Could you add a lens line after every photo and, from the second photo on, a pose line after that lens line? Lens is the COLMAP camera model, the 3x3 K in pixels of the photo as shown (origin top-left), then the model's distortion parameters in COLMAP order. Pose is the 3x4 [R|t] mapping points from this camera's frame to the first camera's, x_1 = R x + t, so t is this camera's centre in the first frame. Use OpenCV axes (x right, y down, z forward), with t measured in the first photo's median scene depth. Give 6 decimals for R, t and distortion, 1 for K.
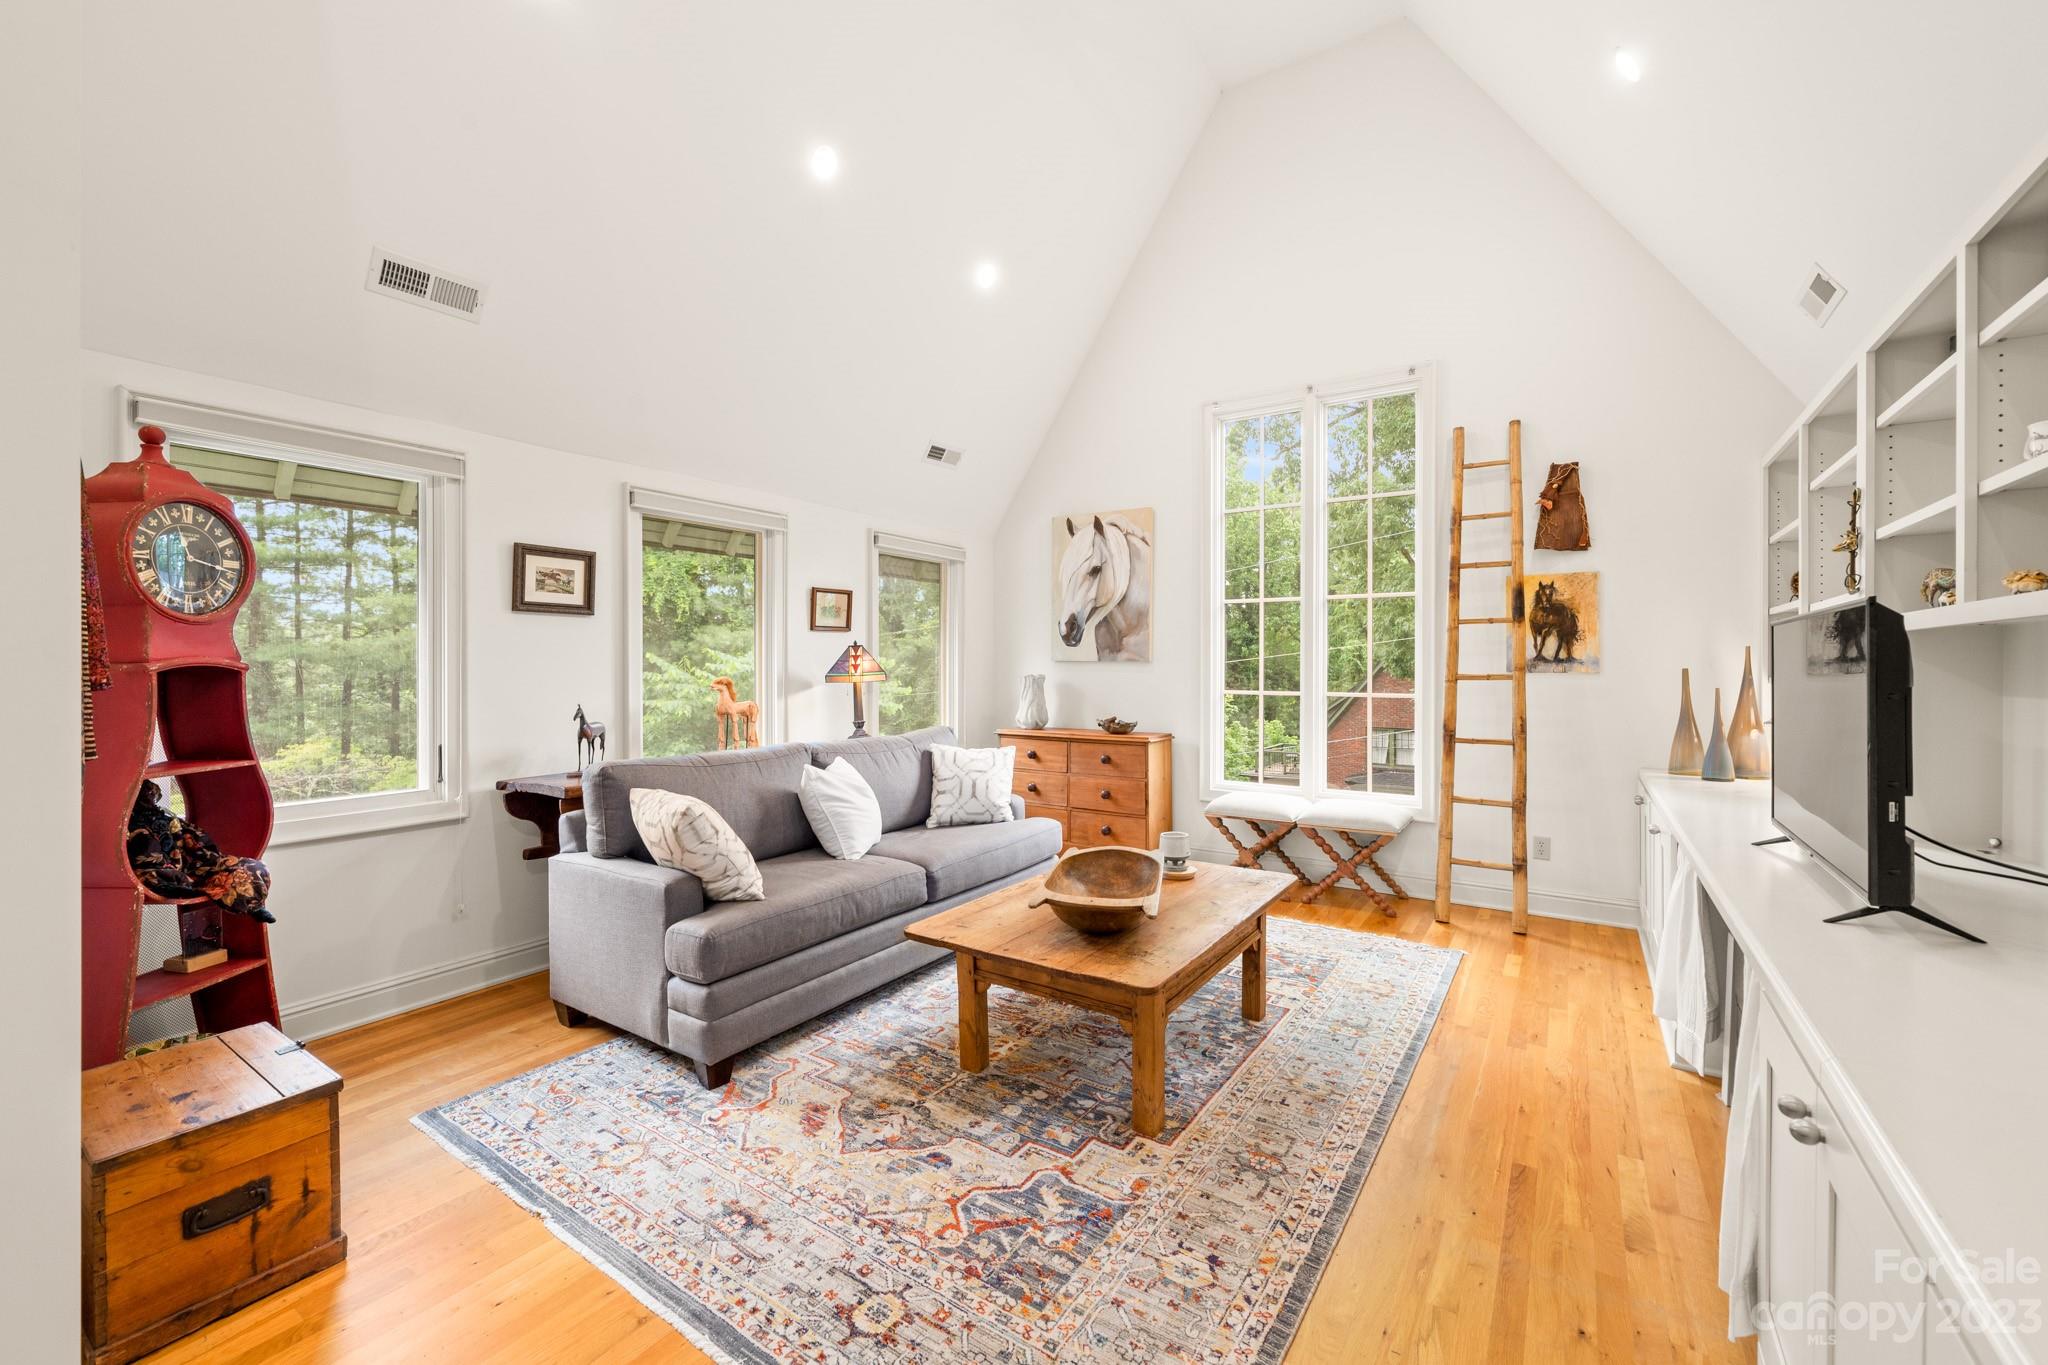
lens RADIAL K [[823.5, 0, 1029.3], [0, 823.5, 665.7], [0, 0, 1]] dist [-0.001851, 0.000547]
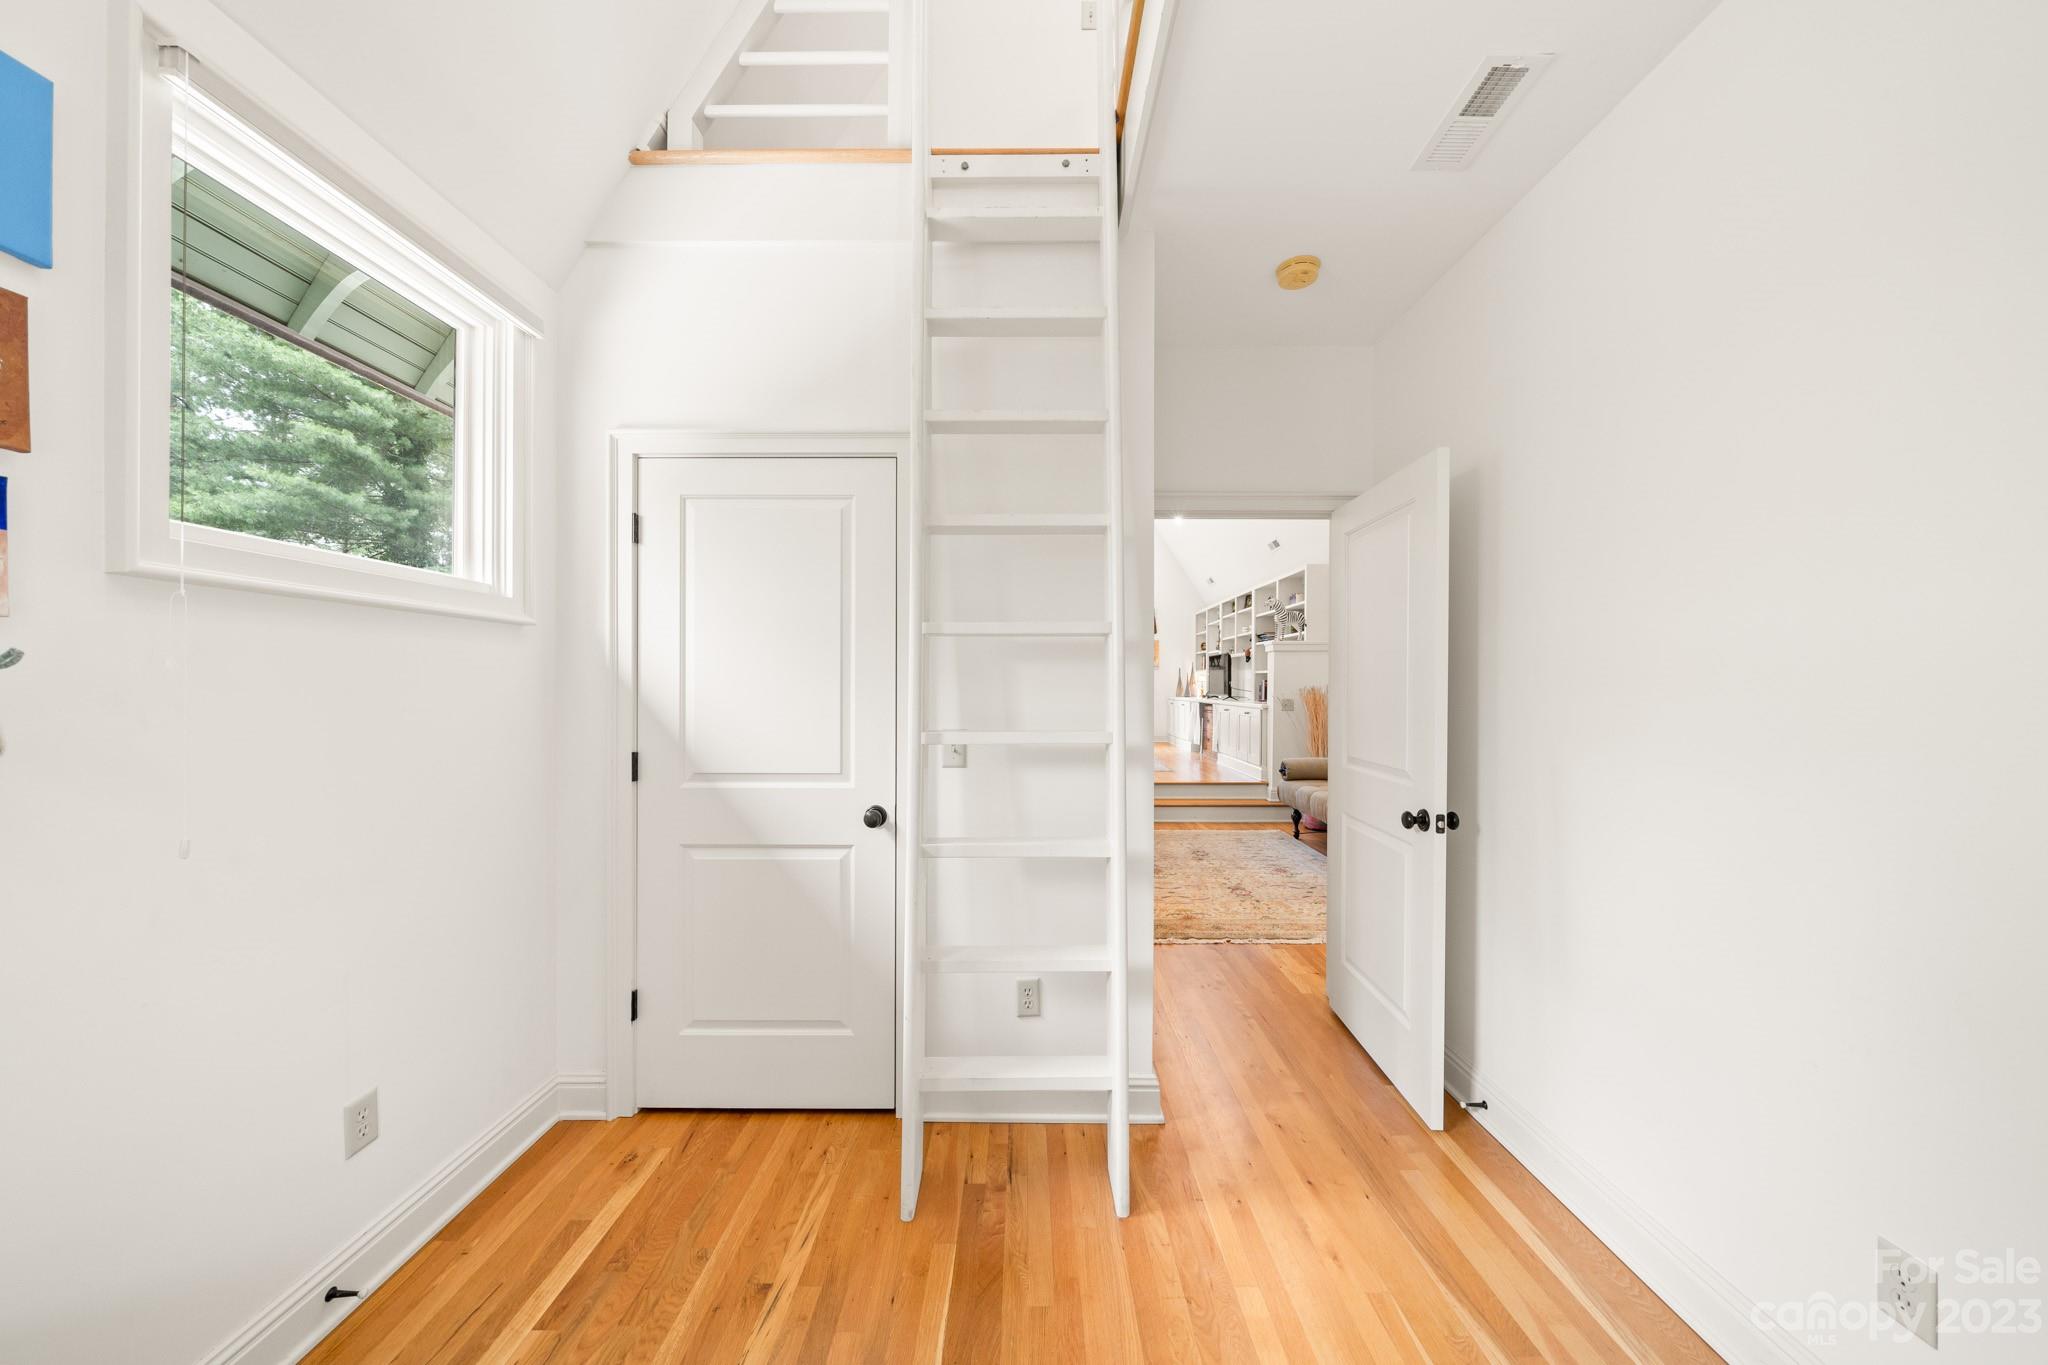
lens RADIAL K [[708.5, 0, 1030.4], [0, 708.5, 685.5], [0, 0, 1]] dist [-0.005465, -0.000062]
pose [[0.828593, 0.001877, 0.559848, -1.388448], [-0.003320, 0.999993, 0.001561, 0.072967], [-0.559841, -0.003152, 0.828594, -1.133844]]
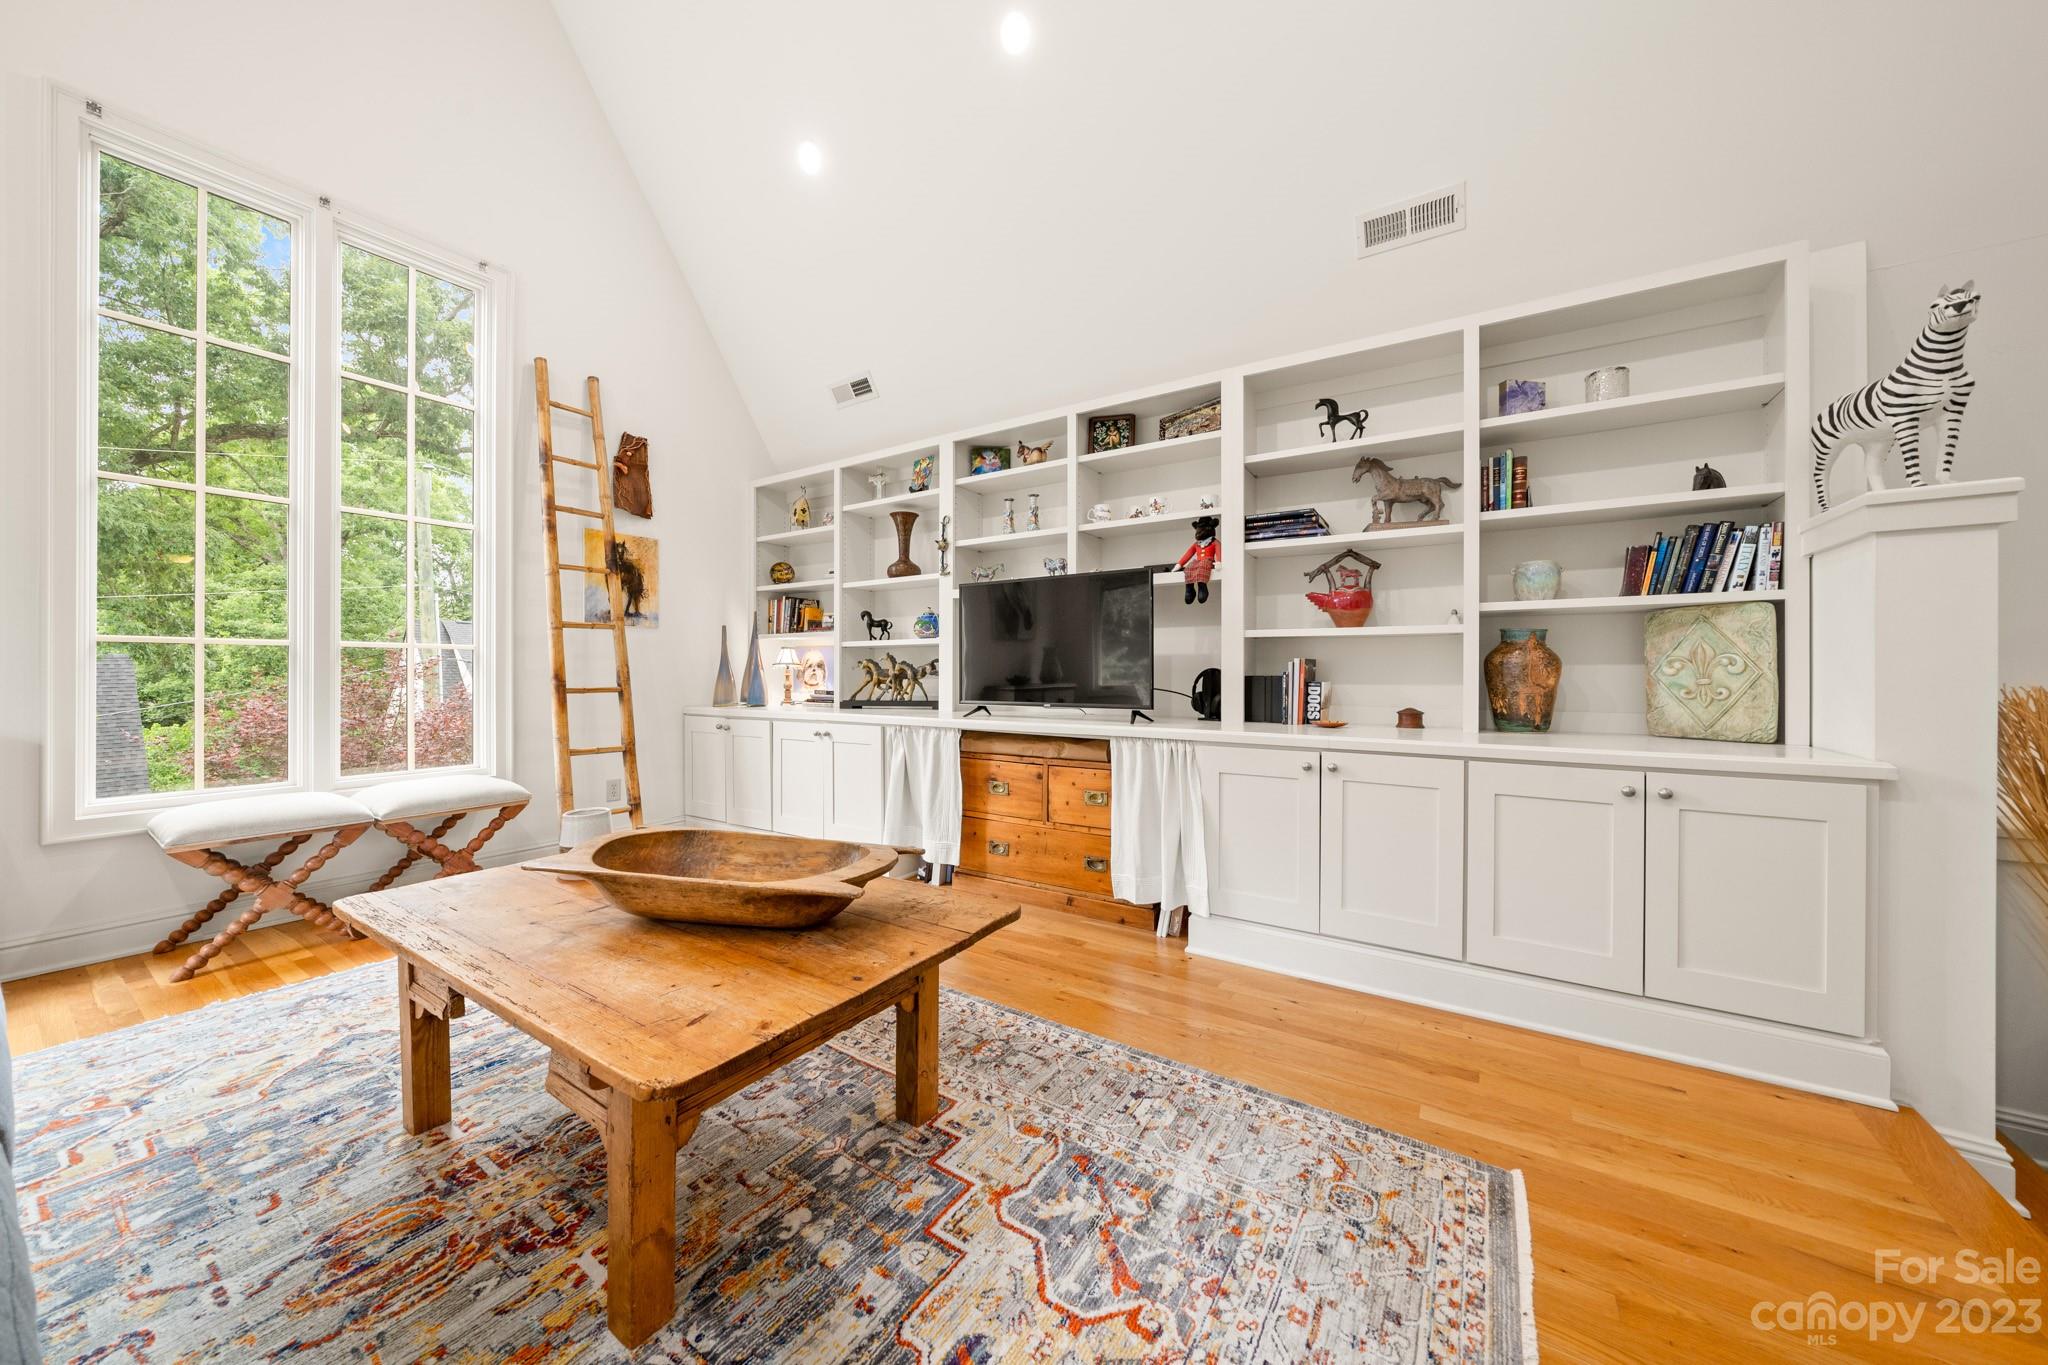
lens RADIAL K [[708.5, 0, 1017.9], [0, 708.5, 675.6], [0, 0, 1]] dist [-0.005465, -0.000062]
pose [[-0.007834, -0.007251, 0.999943, -0.302675], [0.001442, 0.999973, 0.007262, 0.069327], [-0.999968, 0.001498, -0.007823, 0.500244]]
